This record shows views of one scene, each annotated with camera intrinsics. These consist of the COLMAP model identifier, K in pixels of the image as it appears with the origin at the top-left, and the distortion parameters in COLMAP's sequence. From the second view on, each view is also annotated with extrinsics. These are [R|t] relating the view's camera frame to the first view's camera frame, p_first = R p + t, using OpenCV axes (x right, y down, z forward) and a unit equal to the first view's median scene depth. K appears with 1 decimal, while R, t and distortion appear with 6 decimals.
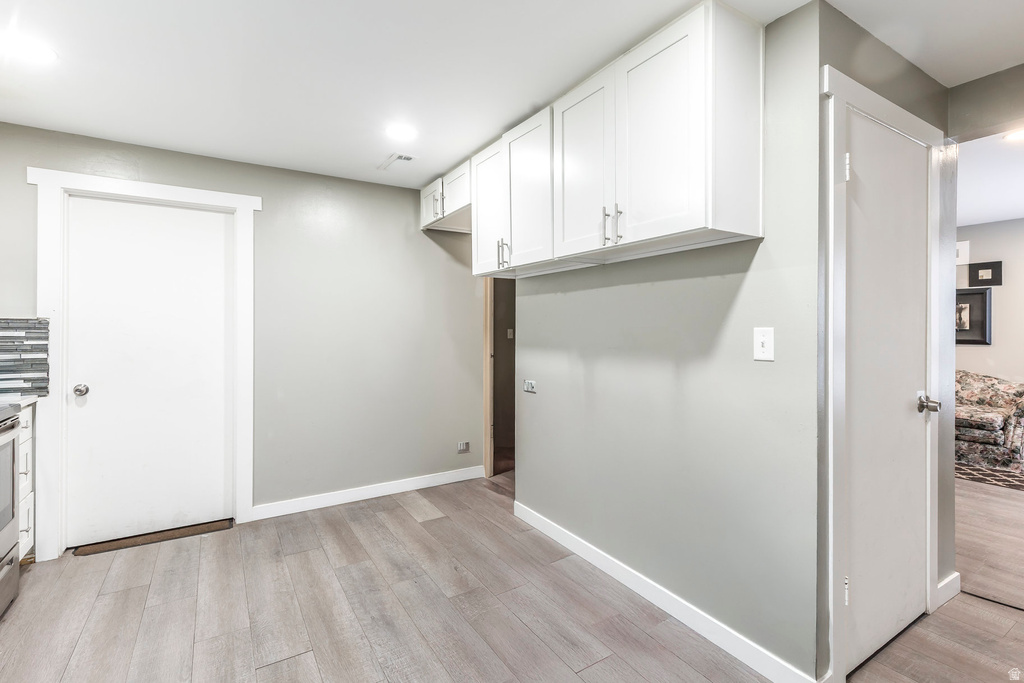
lens RADIAL K [[470.5, 0, 511.1], [0, 470.5, 324.1], [0, 0, 1]] dist [0.001226, 0.000334]
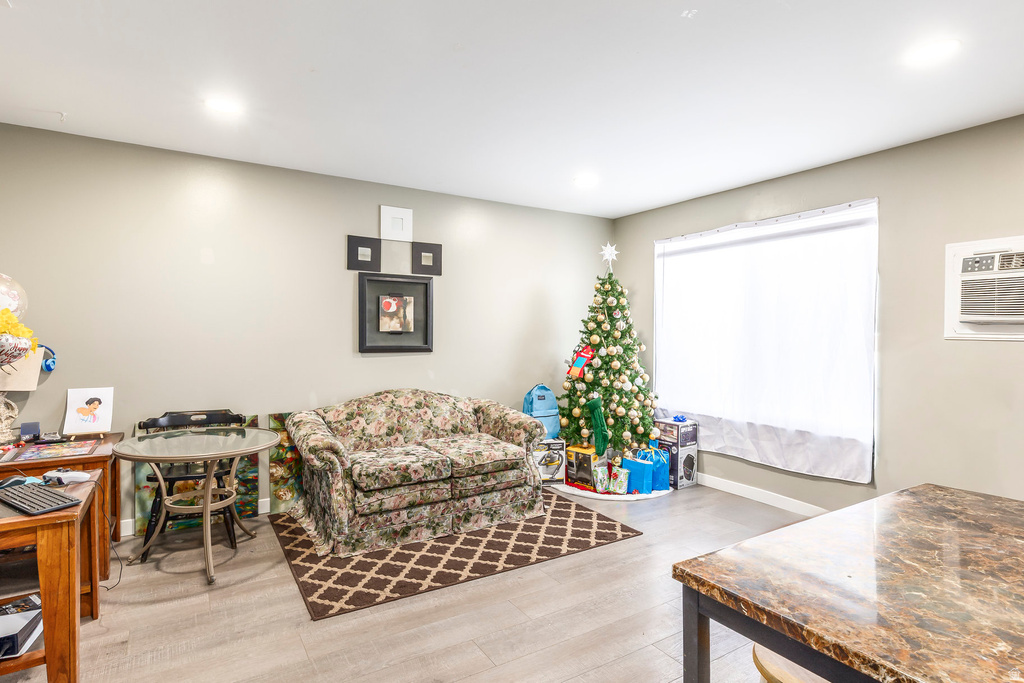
lens RADIAL K [[521.7, 0, 511.8], [0, 521.7, 341.3], [0, 0, 1]] dist [0.000845, 0.000008]
pose [[0.006832, -0.008750, 0.999938, 0.119235], [-0.011180, 0.999899, 0.008826, 0.012157], [-0.999914, -0.011240, 0.006734, 0.601252]]
